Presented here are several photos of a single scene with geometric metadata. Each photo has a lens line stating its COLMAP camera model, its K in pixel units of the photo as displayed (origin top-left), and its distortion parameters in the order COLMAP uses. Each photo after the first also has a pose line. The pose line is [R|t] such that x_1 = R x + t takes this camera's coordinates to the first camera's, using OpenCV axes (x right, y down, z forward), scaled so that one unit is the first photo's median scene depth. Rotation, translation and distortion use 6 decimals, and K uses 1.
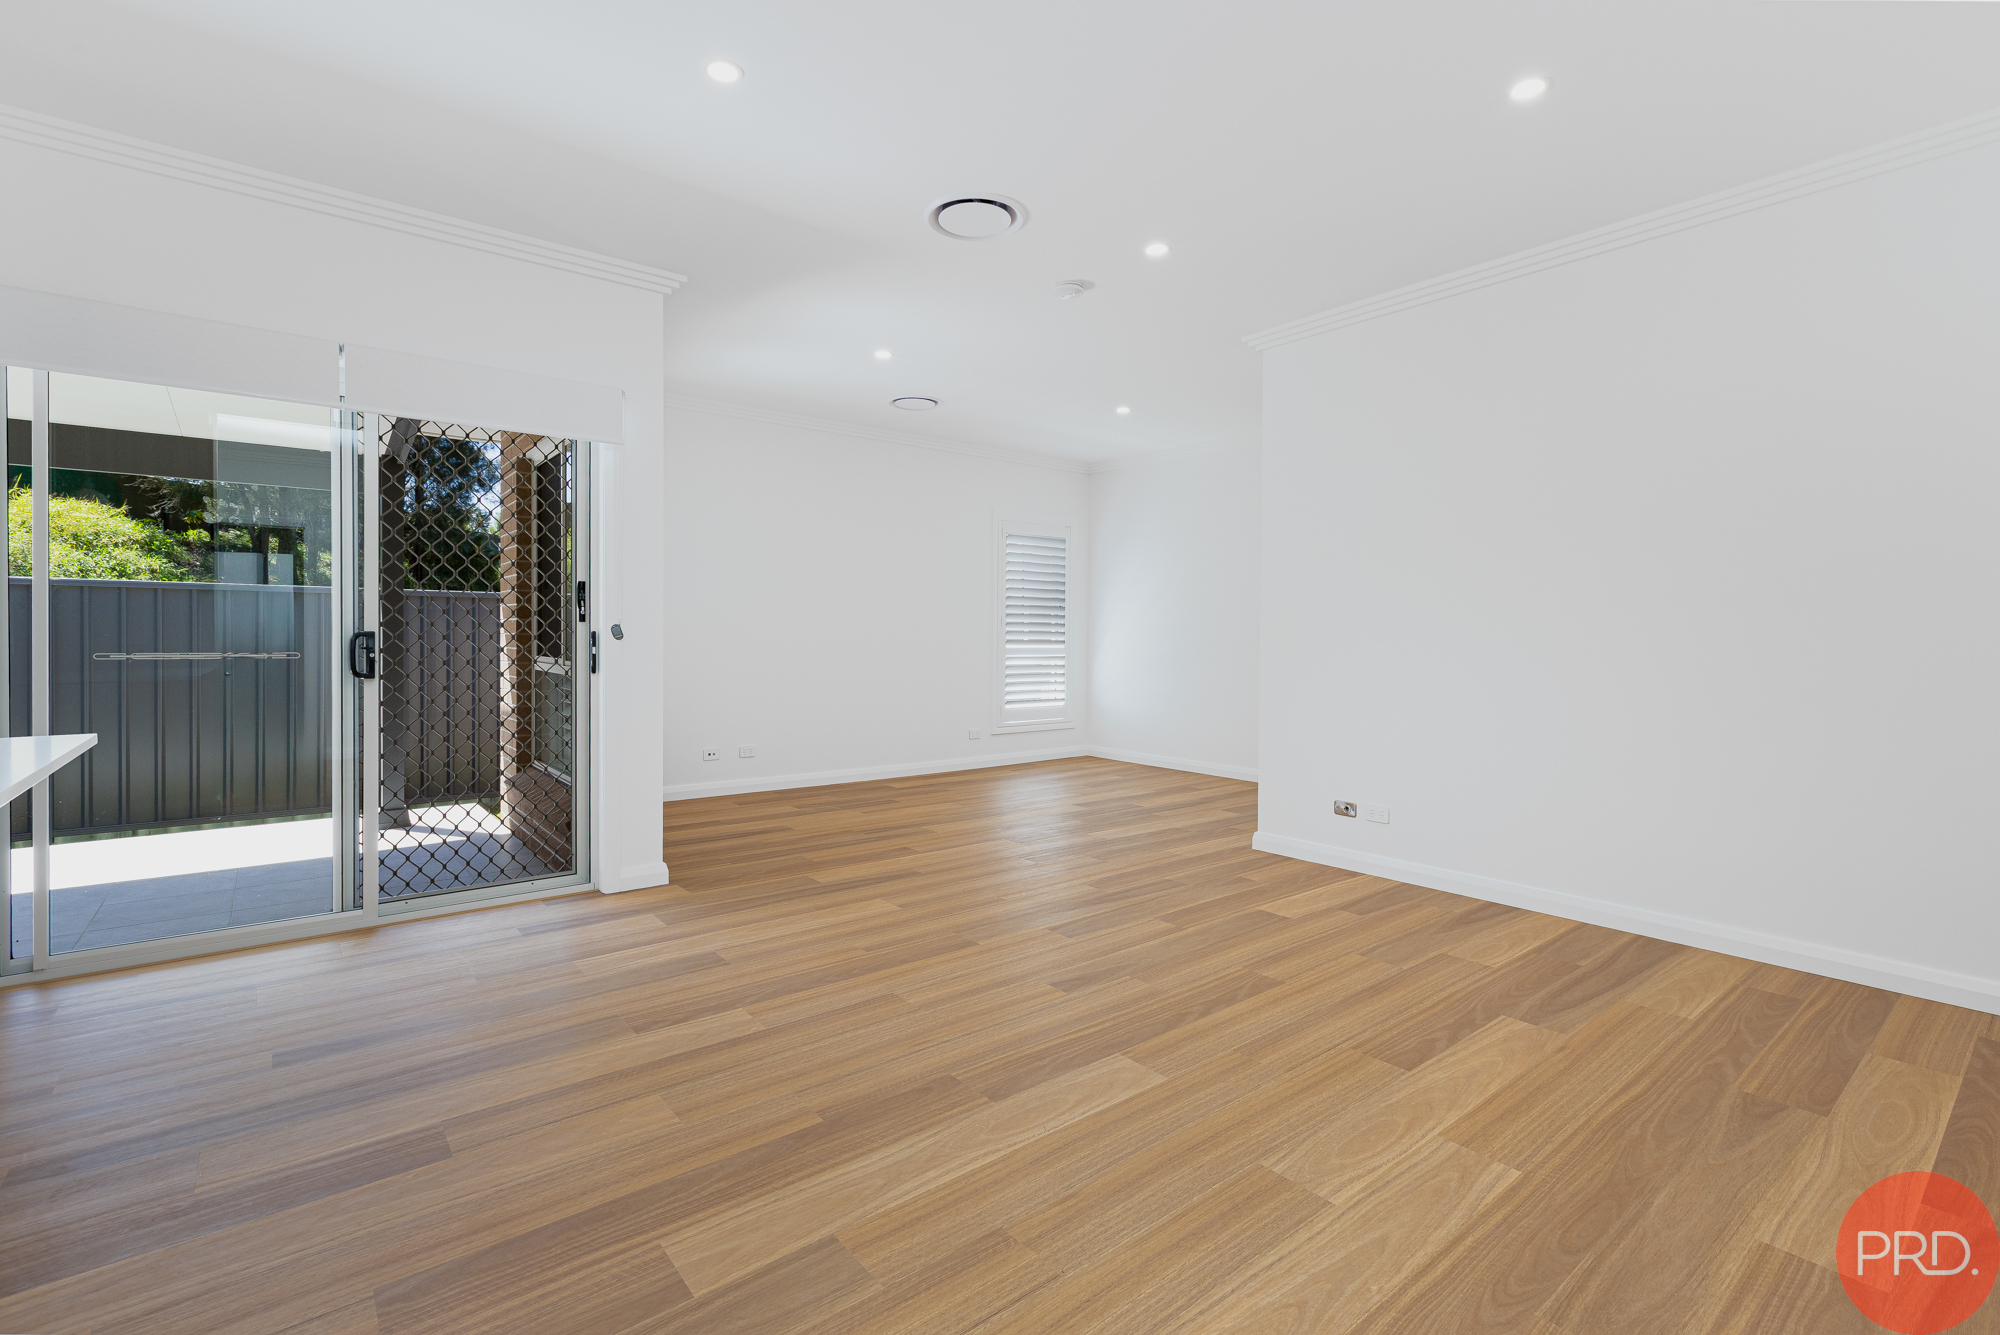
lens RADIAL K [[916.6, 0, 1000.4], [0, 916.6, 657.0], [0, 0, 1]] dist [-0.004100, -0.001591]
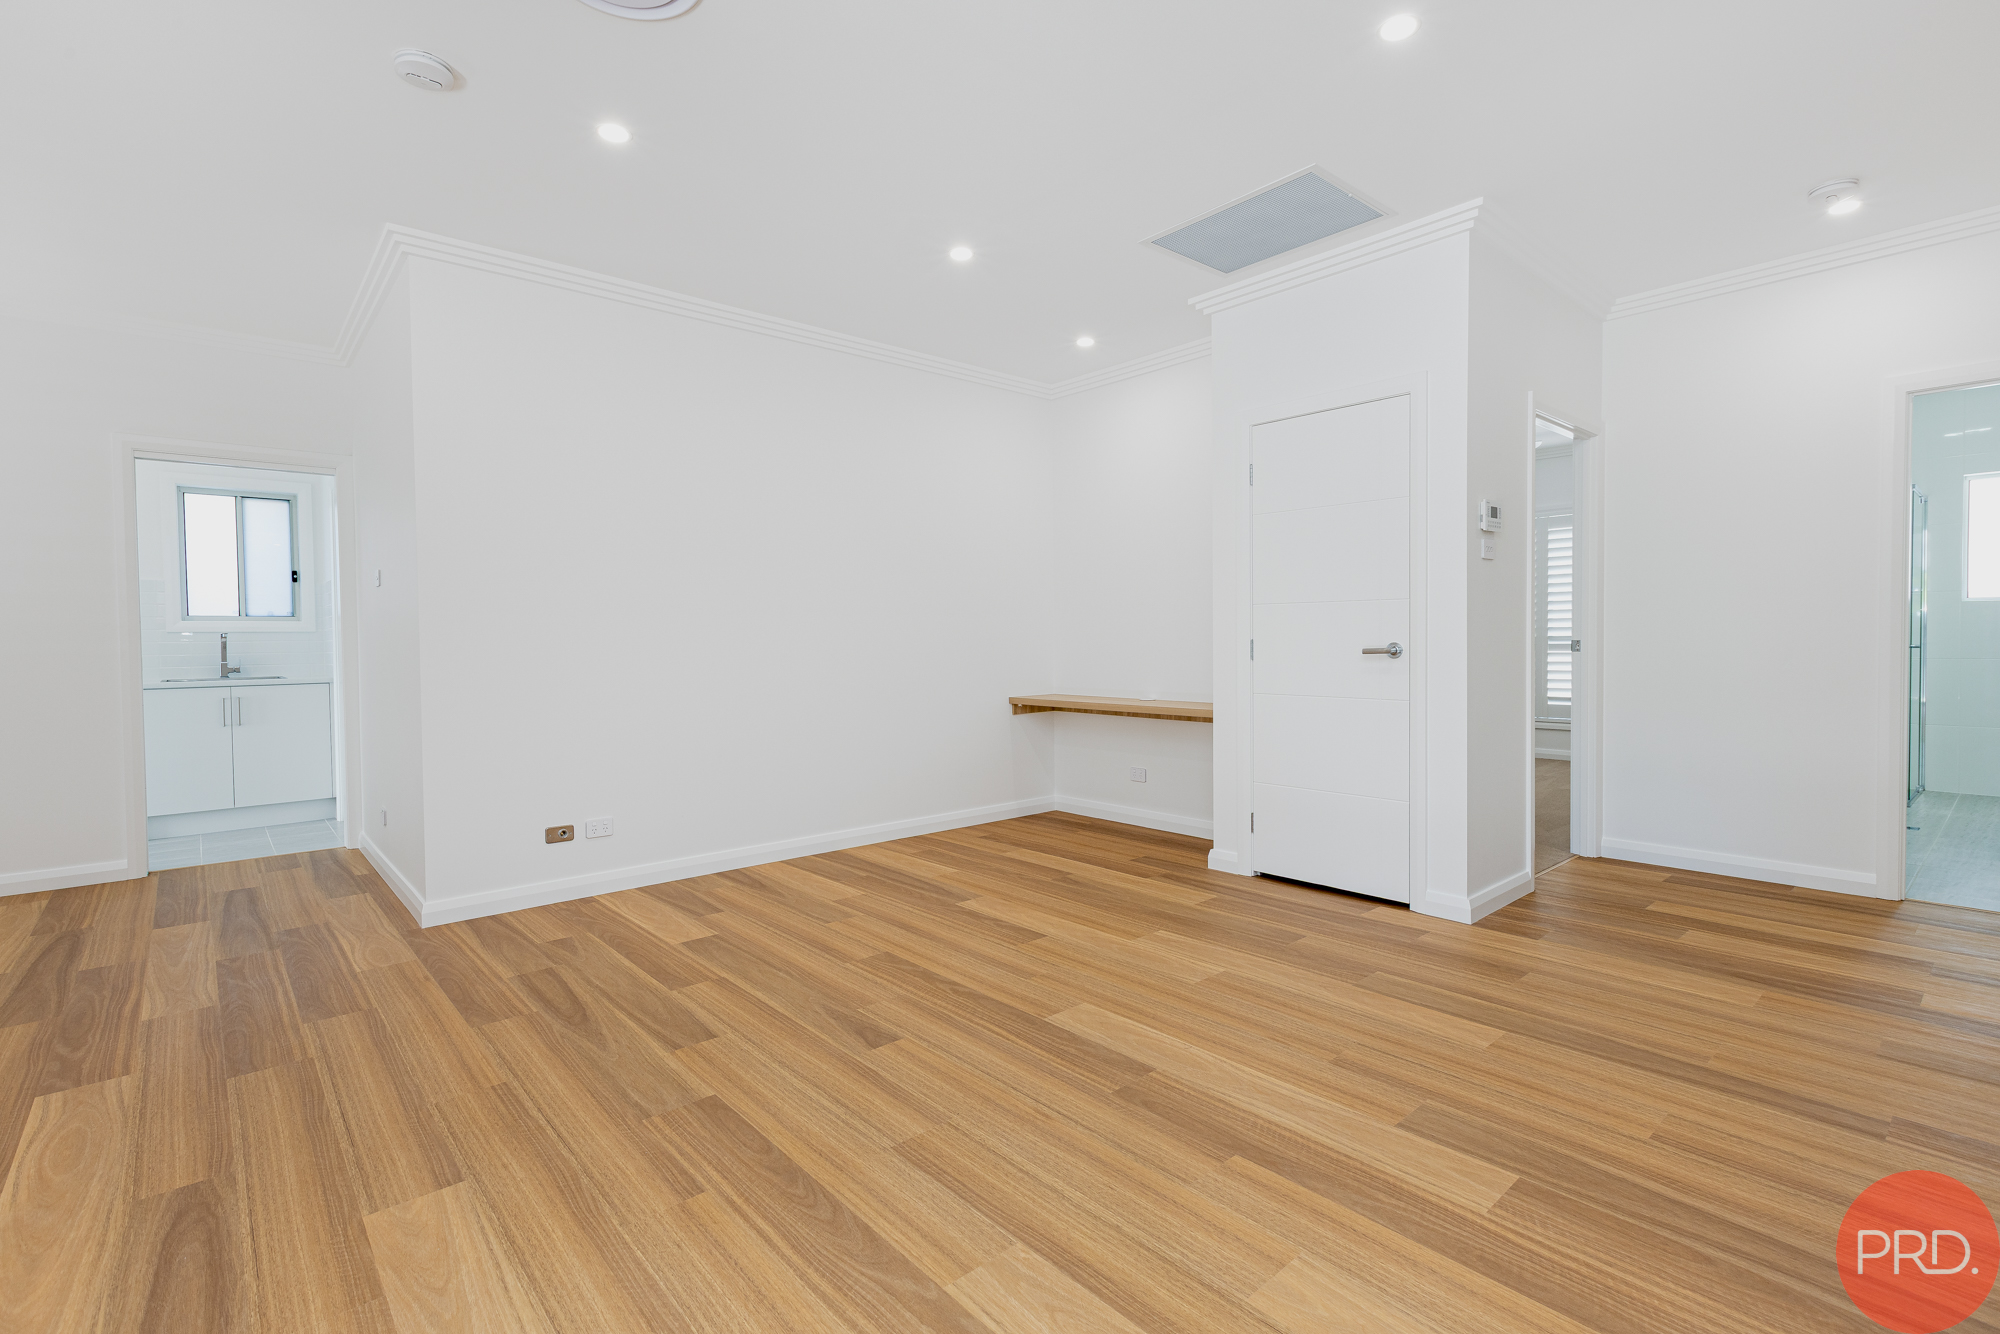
lens RADIAL K [[916.6, 0, 999.2], [0, 916.6, 663.6], [0, 0, 1]] dist [-0.004100, -0.001591]
pose [[-0.051622, -0.034464, 0.998072, -0.969719], [0.034692, 0.998739, 0.036281, -0.031463], [-0.998064, 0.036498, -0.050362, 1.125747]]
